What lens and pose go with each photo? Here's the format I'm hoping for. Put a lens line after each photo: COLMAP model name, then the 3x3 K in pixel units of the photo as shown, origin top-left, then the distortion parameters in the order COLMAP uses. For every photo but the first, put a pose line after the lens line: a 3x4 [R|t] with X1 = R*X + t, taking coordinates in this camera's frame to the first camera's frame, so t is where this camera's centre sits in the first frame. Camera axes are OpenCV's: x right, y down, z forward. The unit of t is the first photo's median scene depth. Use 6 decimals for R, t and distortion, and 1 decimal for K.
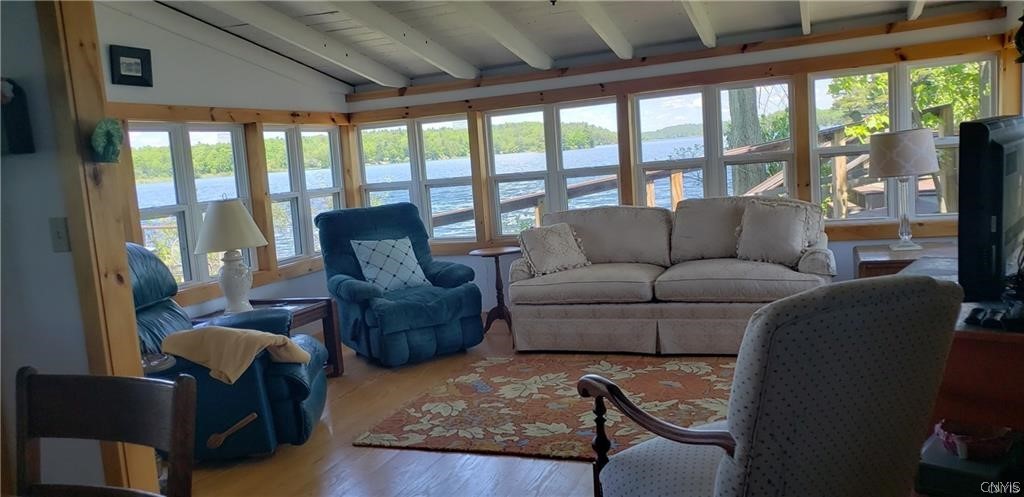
lens RADIAL K [[781.5, 0, 514.4], [0, 781.5, 248.1], [0, 0, 1]] dist [0.098119, -0.012516]
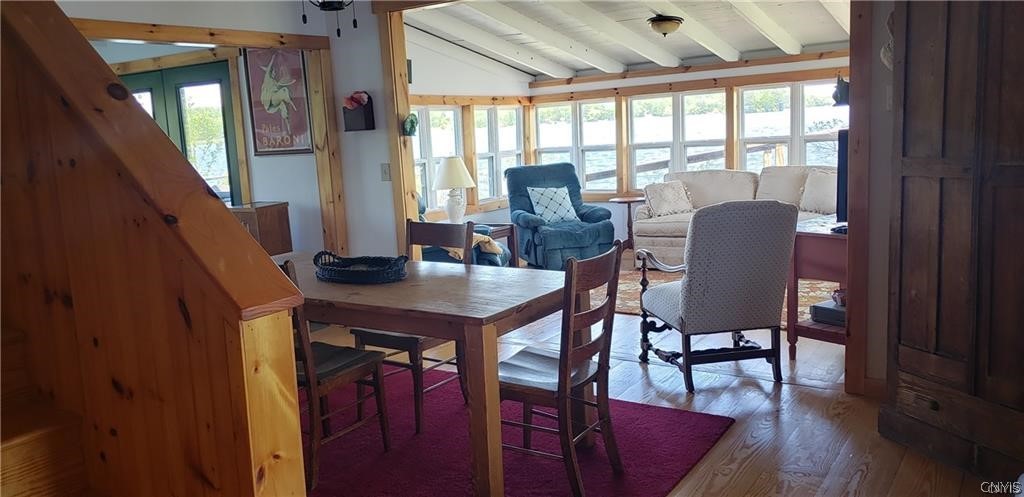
lens RADIAL K [[781.5, 0, 512.1], [0, 781.5, 247.0], [0, 0, 1]] dist [0.098119, -0.012516]
pose [[0.974667, 0.058390, -0.215904, 0.080226], [-0.048154, 0.997466, 0.052372, 0.025166], [0.218415, -0.040649, 0.975009, -0.407135]]
